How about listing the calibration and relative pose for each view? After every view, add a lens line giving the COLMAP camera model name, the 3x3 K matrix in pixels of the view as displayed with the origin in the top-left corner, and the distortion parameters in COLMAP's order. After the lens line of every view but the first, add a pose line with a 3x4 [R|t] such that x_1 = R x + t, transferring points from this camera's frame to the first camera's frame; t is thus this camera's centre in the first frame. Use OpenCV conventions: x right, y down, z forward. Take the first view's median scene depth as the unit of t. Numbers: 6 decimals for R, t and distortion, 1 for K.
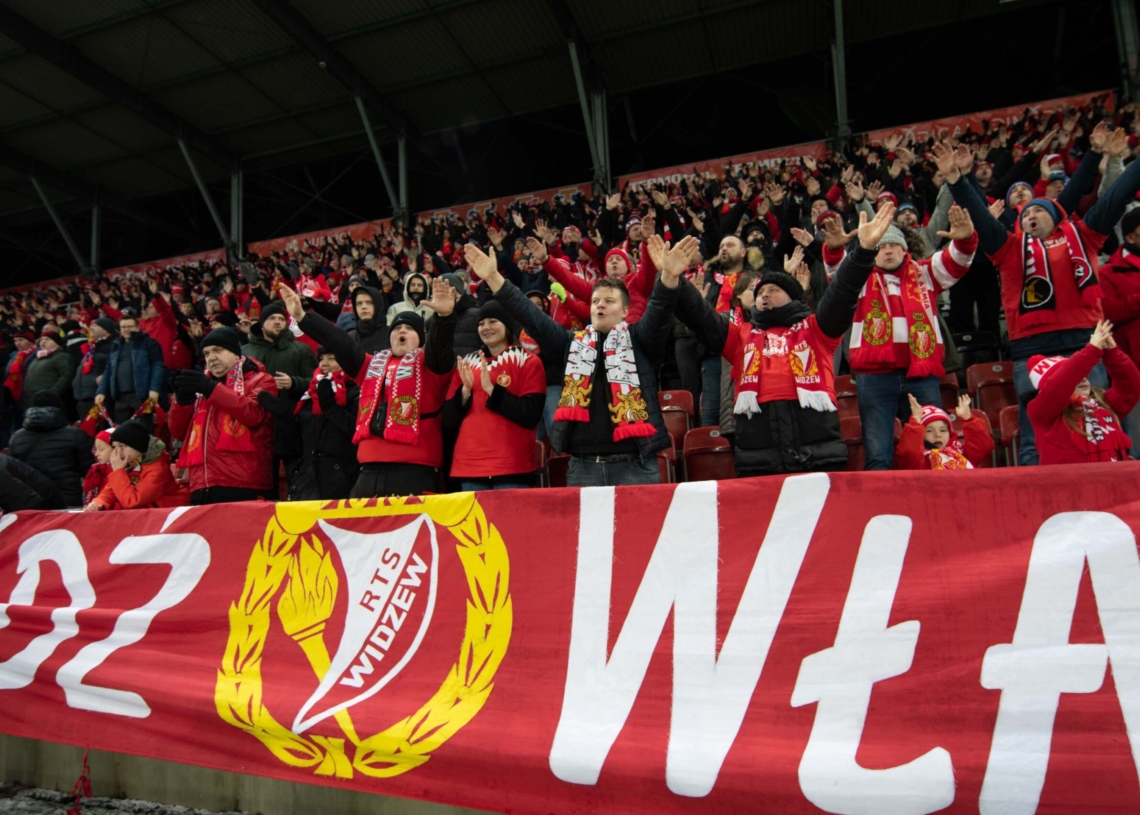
lens RADIAL K [[730.8, 0, 569.6], [0, 730.8, 406.5], [0, 0, 1]] dist [-0.000823, -0.001994]
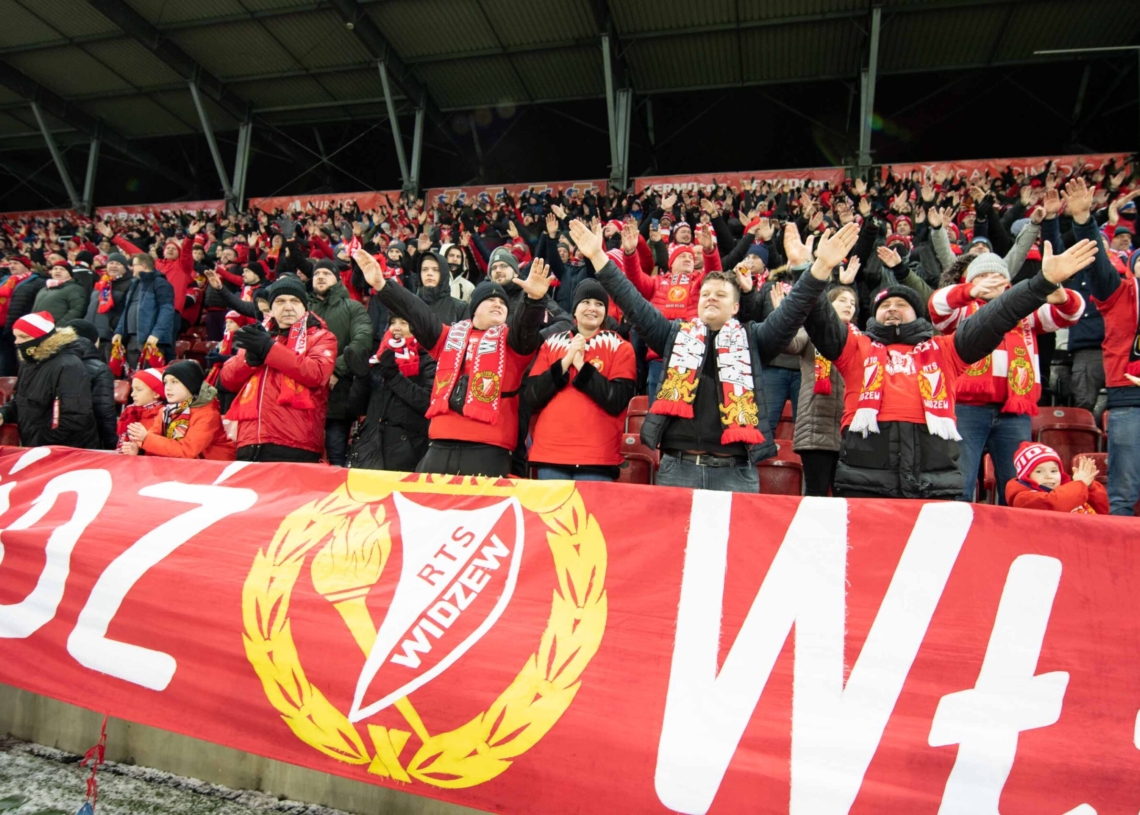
lens RADIAL K [[733.9, 0, 569.6], [0, 733.9, 403.5], [0, 0, 1]] dist [-0.001121, -0.000793]
pose [[0.992815, 0.114921, 0.033343, -0.141822], [-0.114932, 0.993372, -0.001618, 0.015788], [-0.033308, -0.002226, 0.999443, 0.045225]]
